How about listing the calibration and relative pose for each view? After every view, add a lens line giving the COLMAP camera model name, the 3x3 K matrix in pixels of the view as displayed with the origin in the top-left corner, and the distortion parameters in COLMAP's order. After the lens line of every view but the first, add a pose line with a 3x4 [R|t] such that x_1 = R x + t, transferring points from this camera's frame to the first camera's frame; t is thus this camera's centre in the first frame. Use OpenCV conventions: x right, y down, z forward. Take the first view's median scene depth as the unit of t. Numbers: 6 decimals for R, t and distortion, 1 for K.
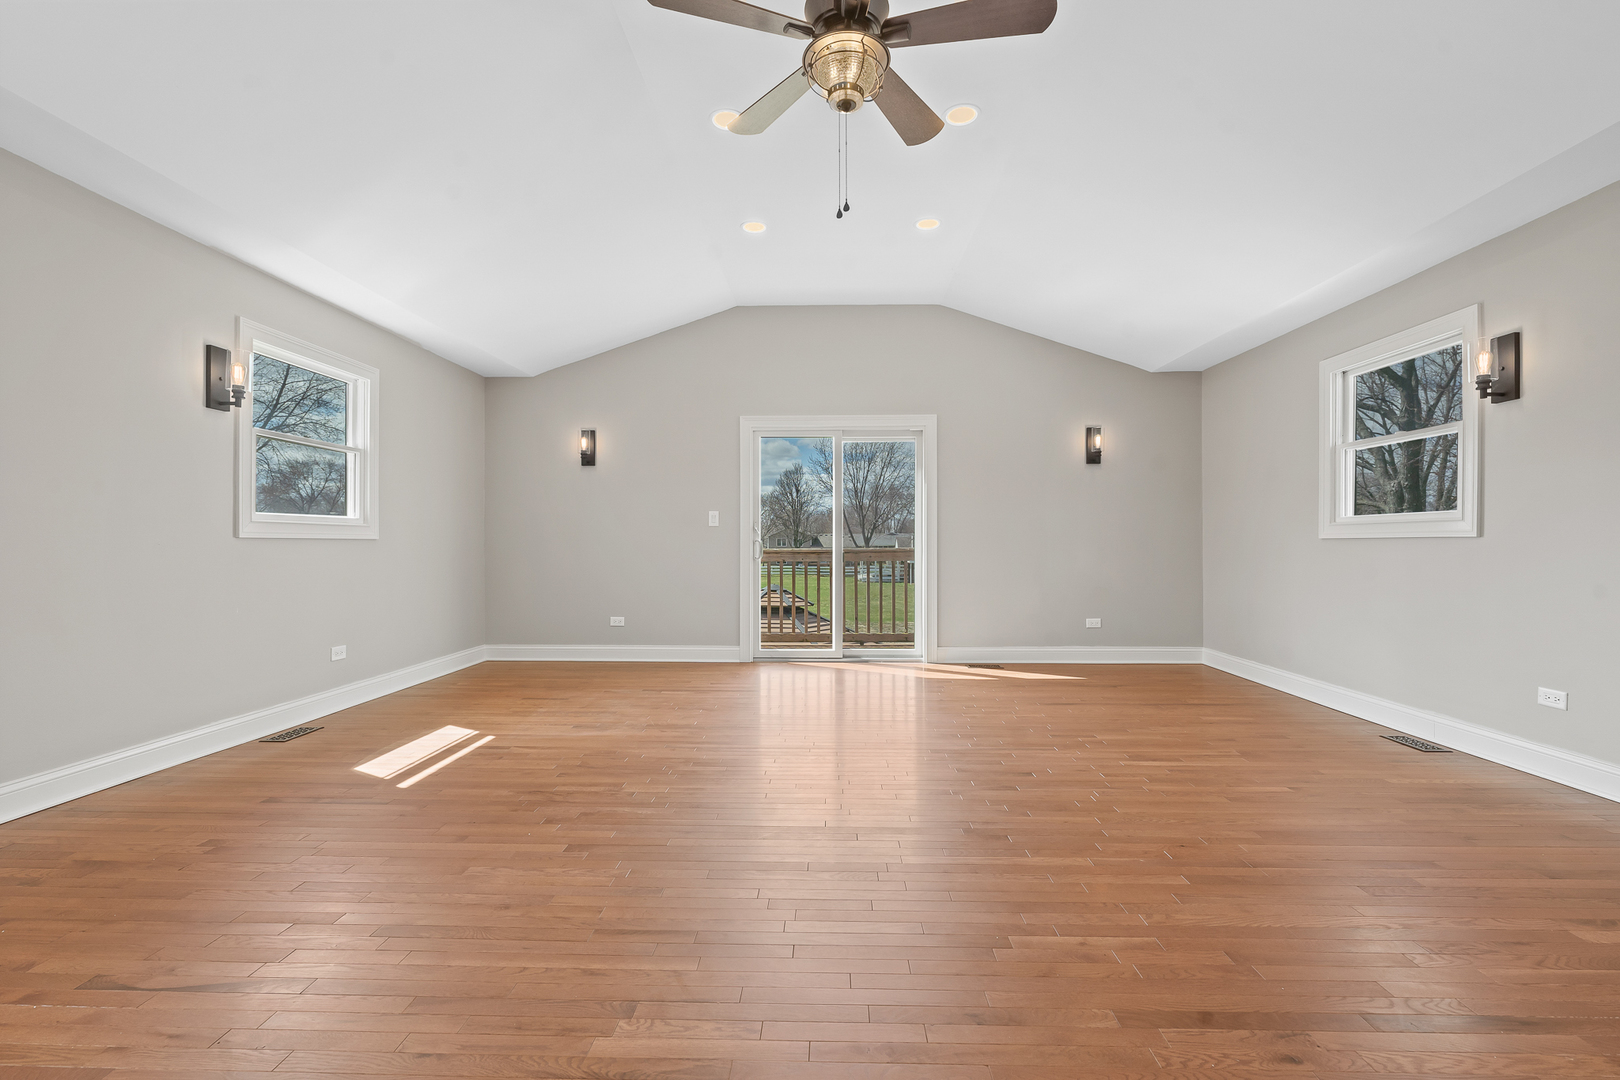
lens RADIAL K [[730.5, 0, 797.9], [0, 730.5, 536.4], [0, 0, 1]] dist [-0.003069, -0.000298]
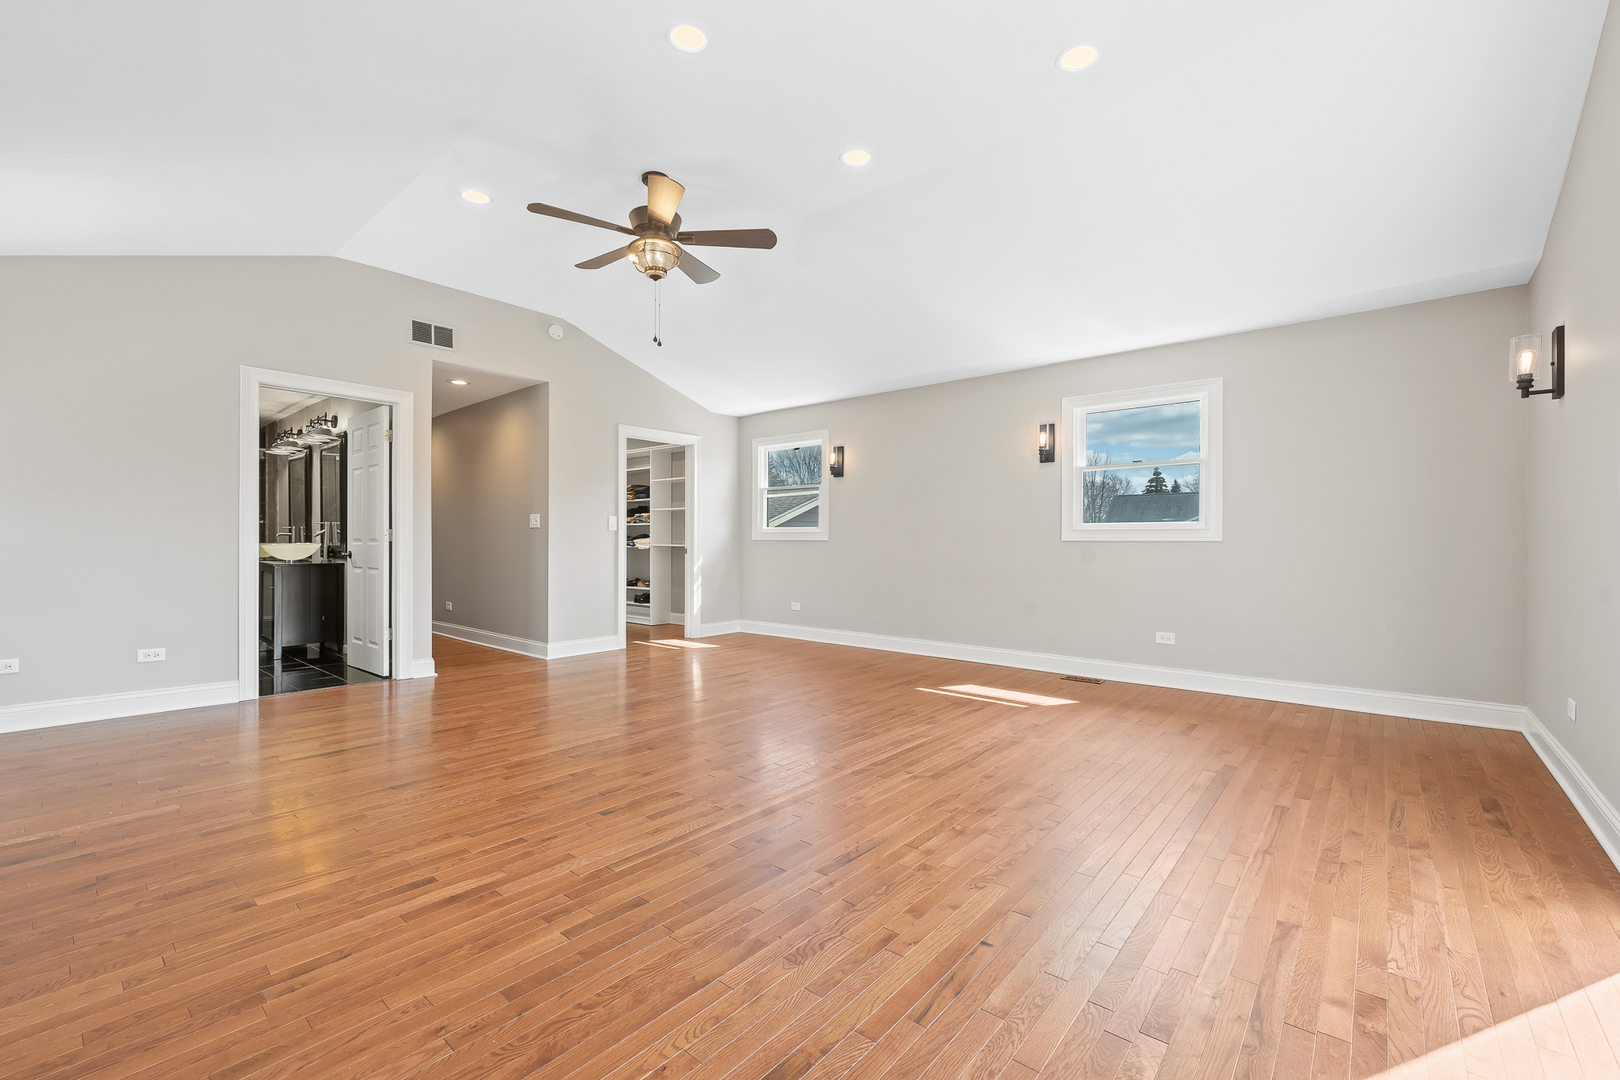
lens RADIAL K [[636.3, 0, 770.5], [0, 636.3, 544.8], [0, 0, 1]] dist [-0.000854, 0.000002]
pose [[-0.642298, 0.000701, -0.766455, 0.716720], [0.008923, 0.999939, -0.006563, 0.018250], [0.766403, -0.011054, -0.642265, 1.529315]]
